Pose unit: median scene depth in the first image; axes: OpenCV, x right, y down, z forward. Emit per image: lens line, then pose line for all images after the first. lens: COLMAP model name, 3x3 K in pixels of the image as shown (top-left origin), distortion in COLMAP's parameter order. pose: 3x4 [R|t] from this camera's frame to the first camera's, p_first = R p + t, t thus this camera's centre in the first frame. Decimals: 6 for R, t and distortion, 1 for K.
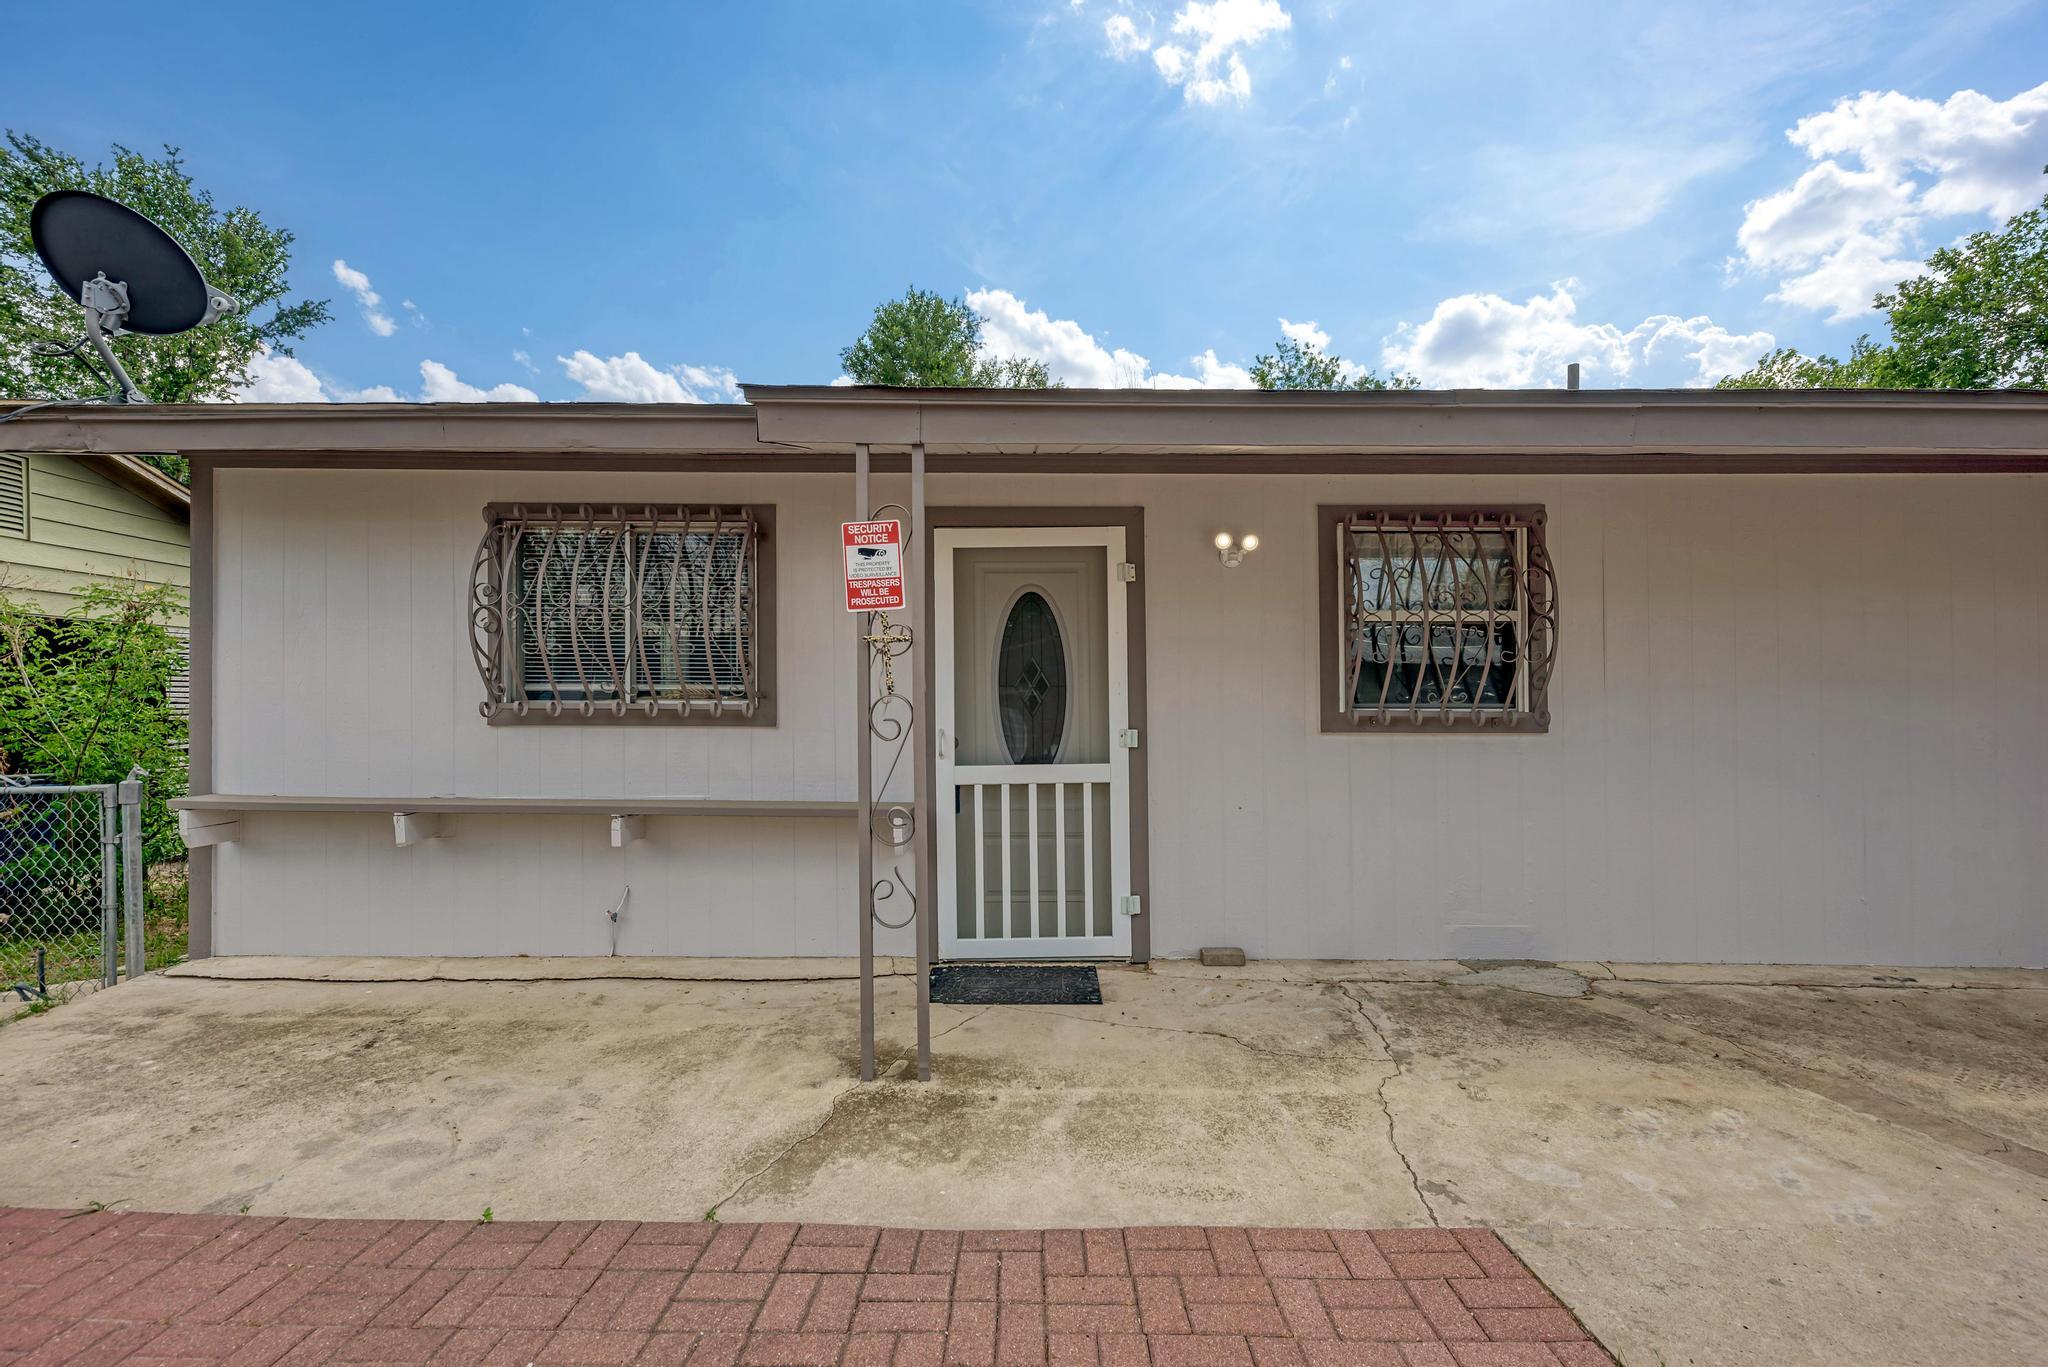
lens RADIAL K [[865.5, 0, 1024.0], [0, 865.5, 683.5], [0, 0, 1]] dist [0.008970, 0.000036]
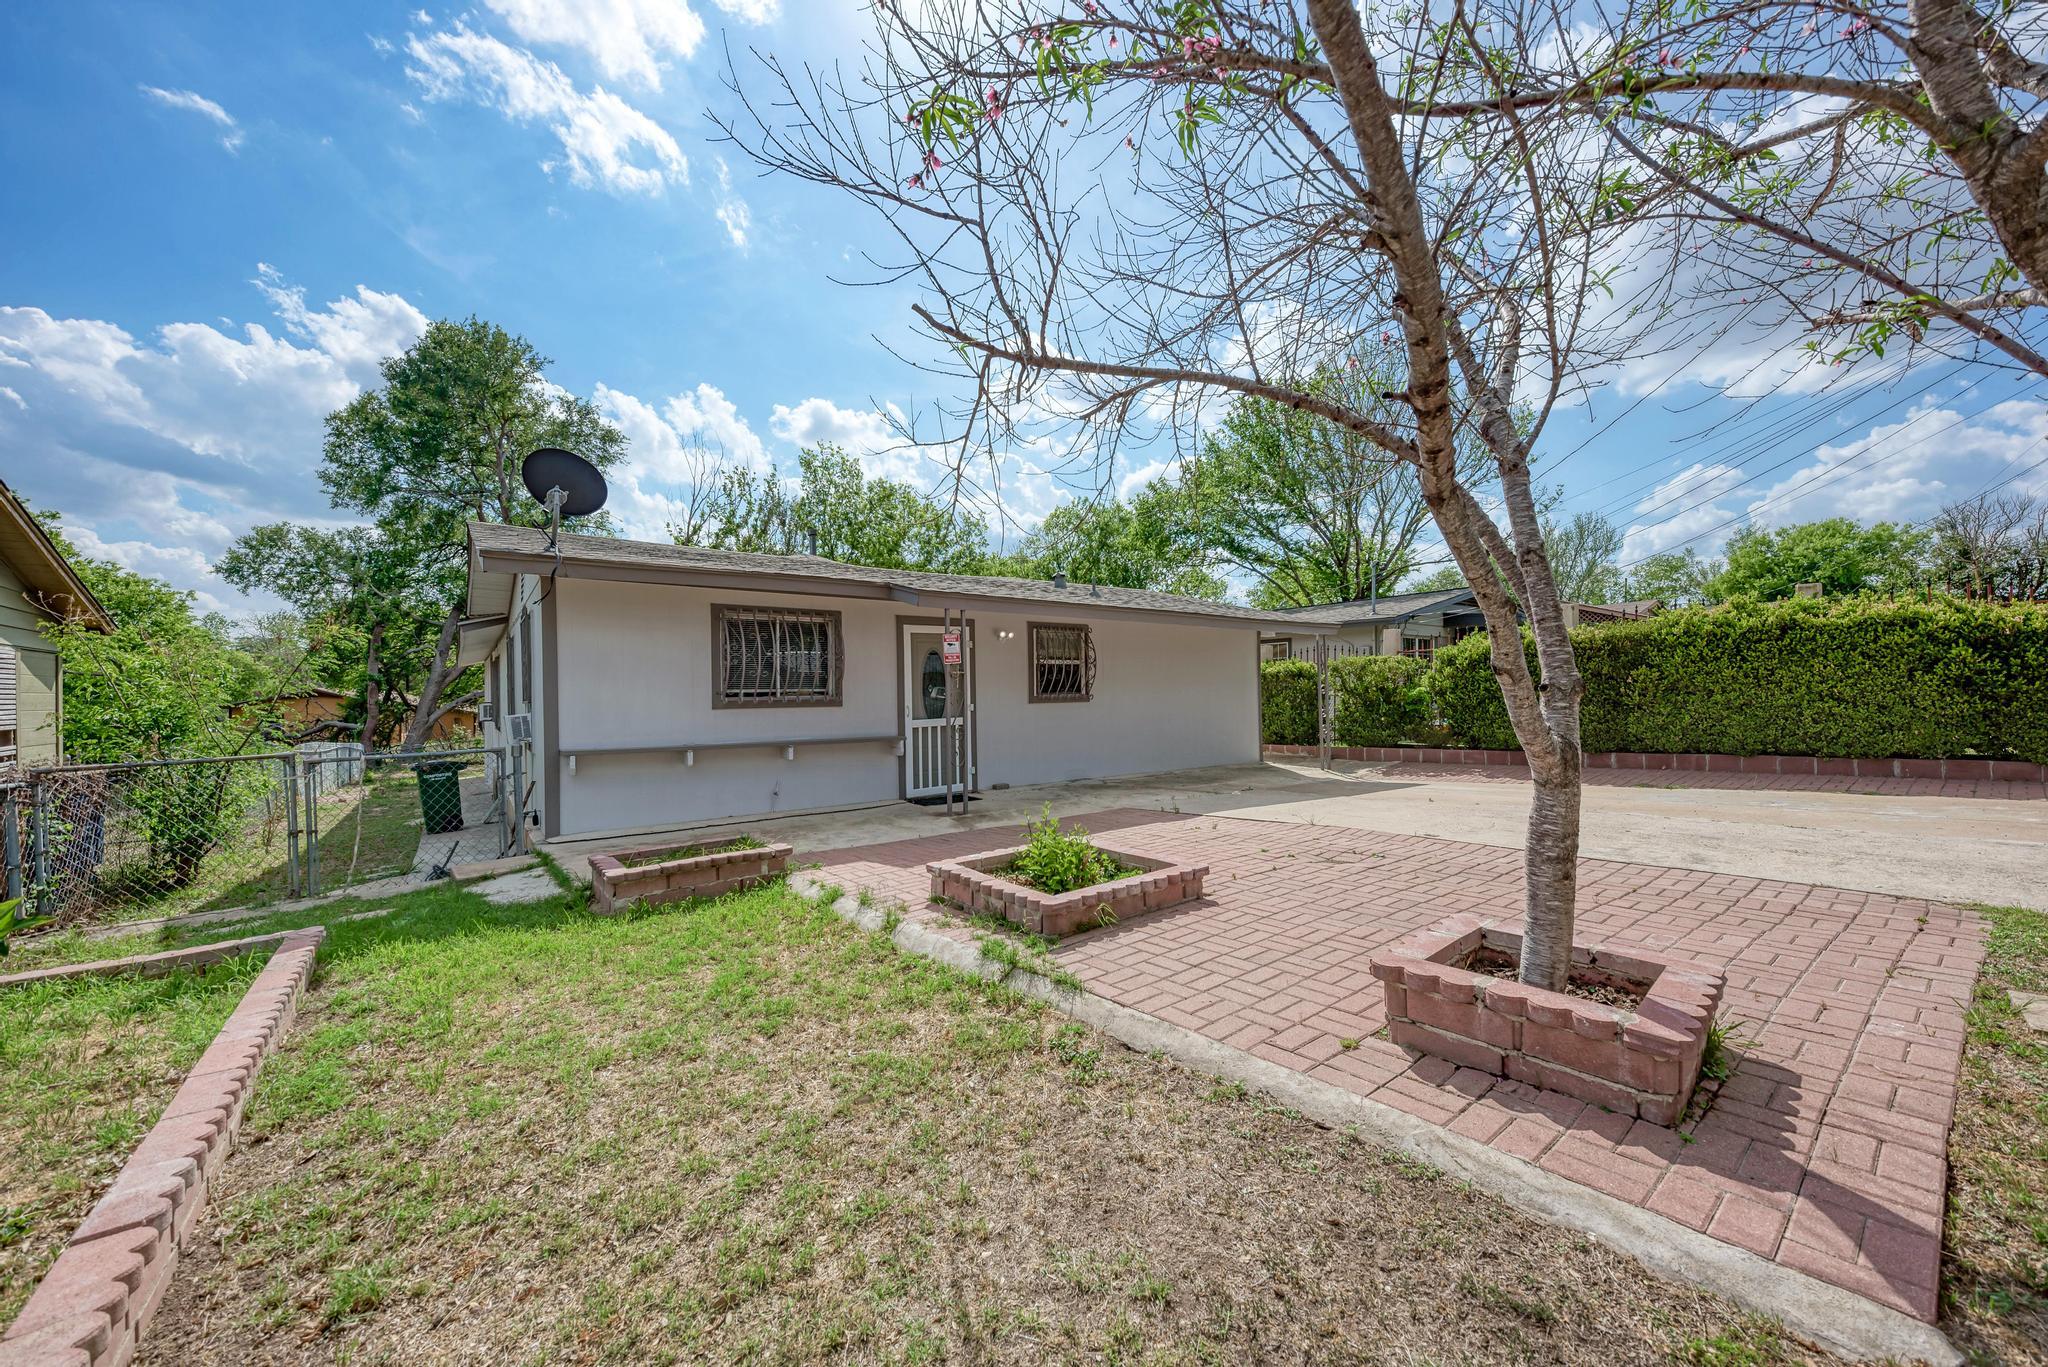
lens RADIAL K [[724.2, 0, 1024.0], [0, 724.2, 683.5], [0, 0, 1]] dist [0.002234, 0.000185]
pose [[0.801328, -0.004519, 0.598208, -1.065091], [0.009579, 0.999940, -0.005278, 0.002861], [-0.598149, 0.009960, 0.801323, -0.865793]]
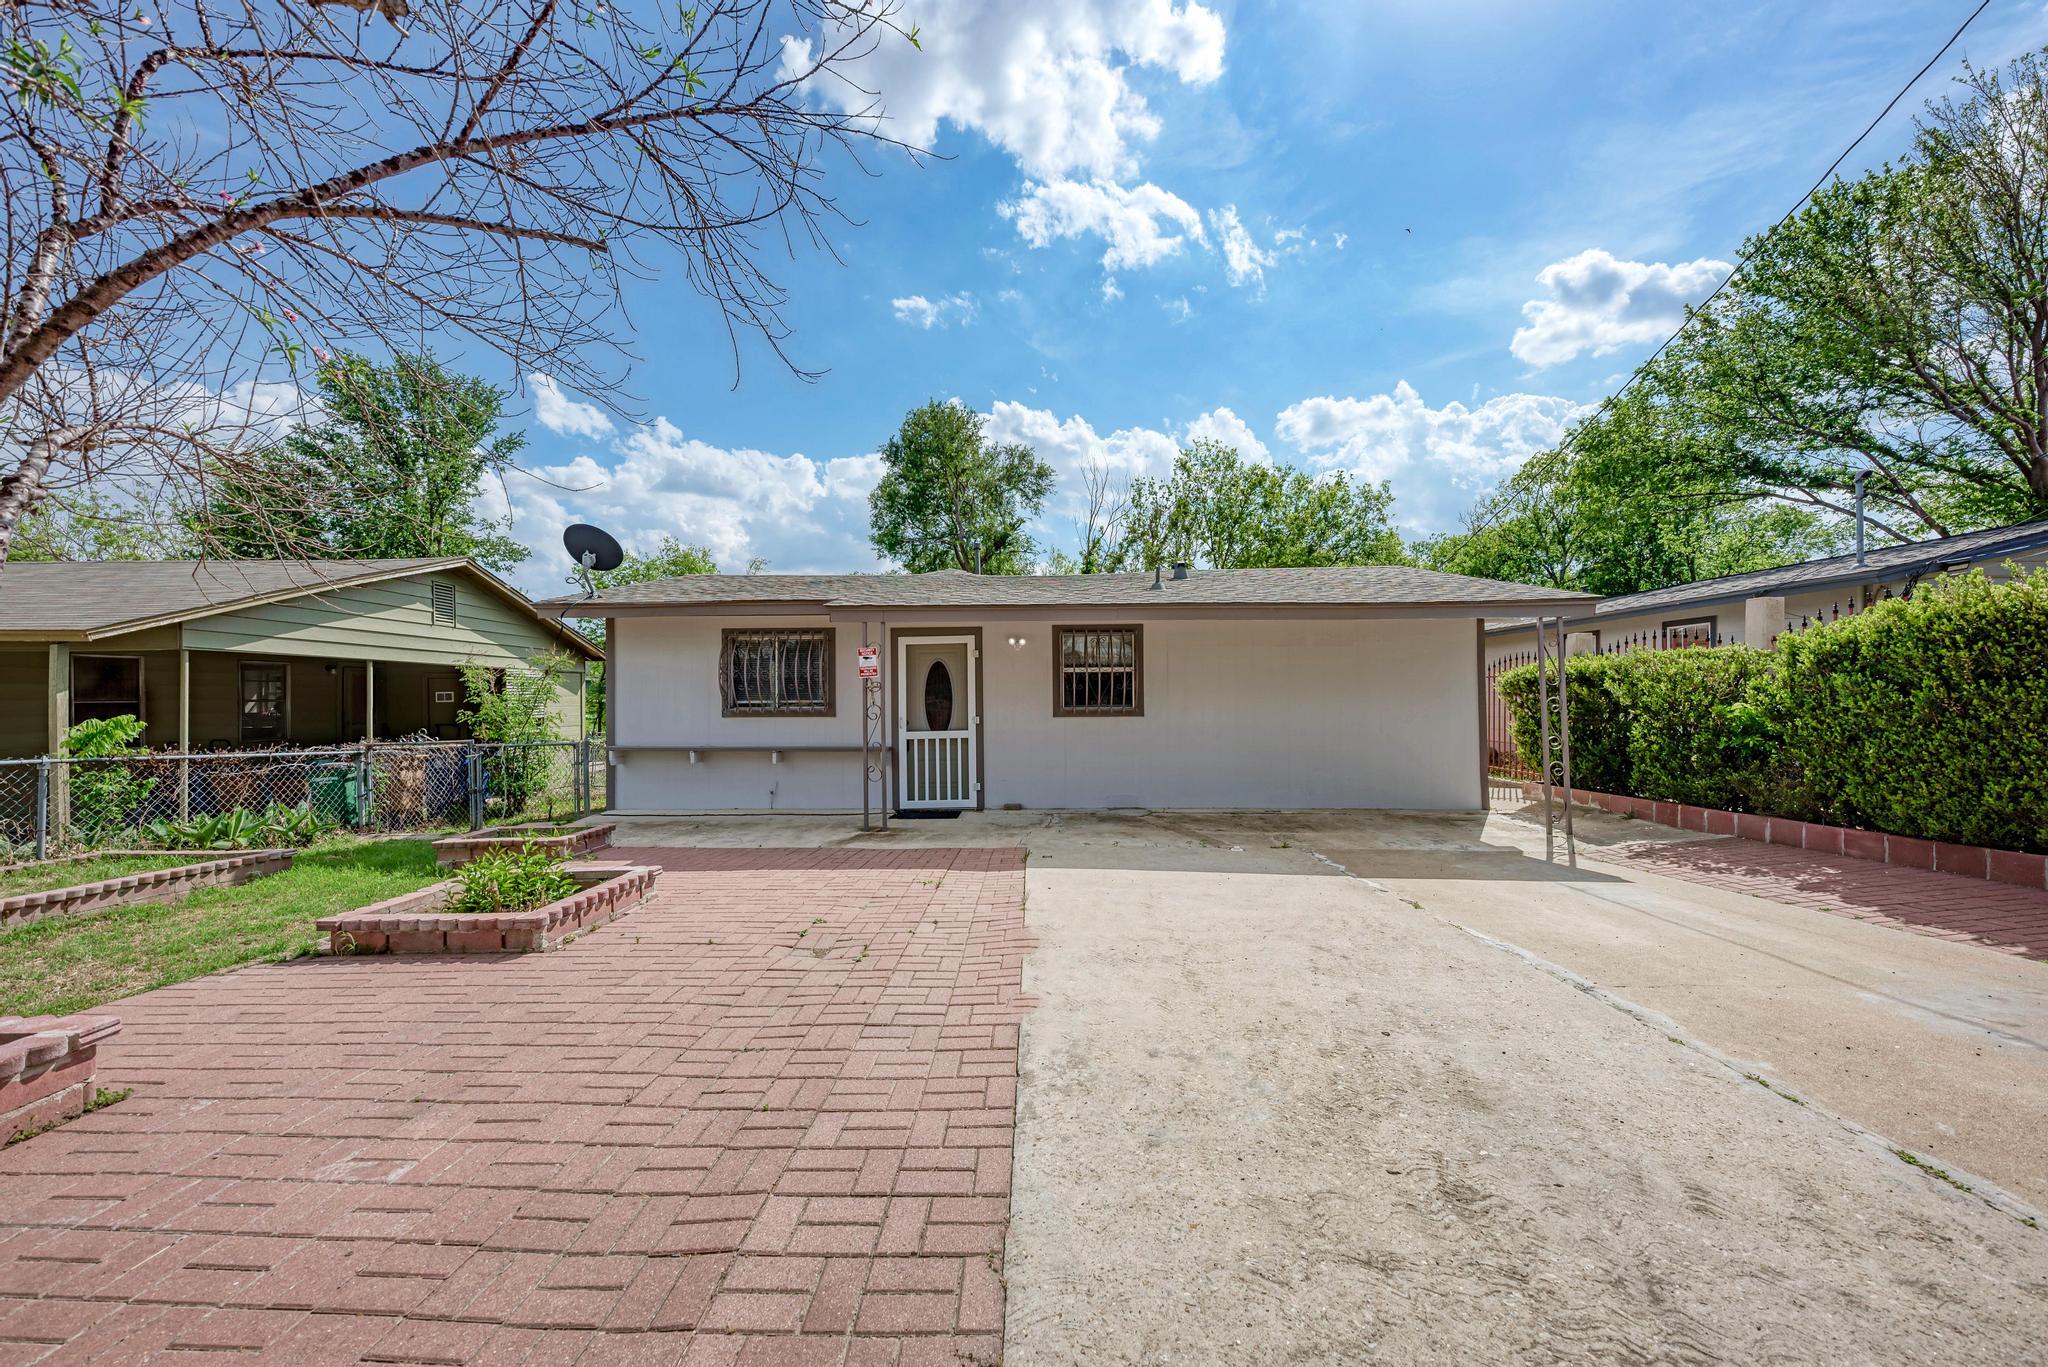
lens RADIAL K [[724.2, 0, 1024.0], [0, 724.2, 683.5], [0, 0, 1]] dist [0.002234, 0.000185]
pose [[0.999788, -0.008697, -0.018666, 0.301025], [0.008552, 0.999932, -0.007870, -0.025637], [0.018733, 0.007709, 0.999795, -1.088690]]
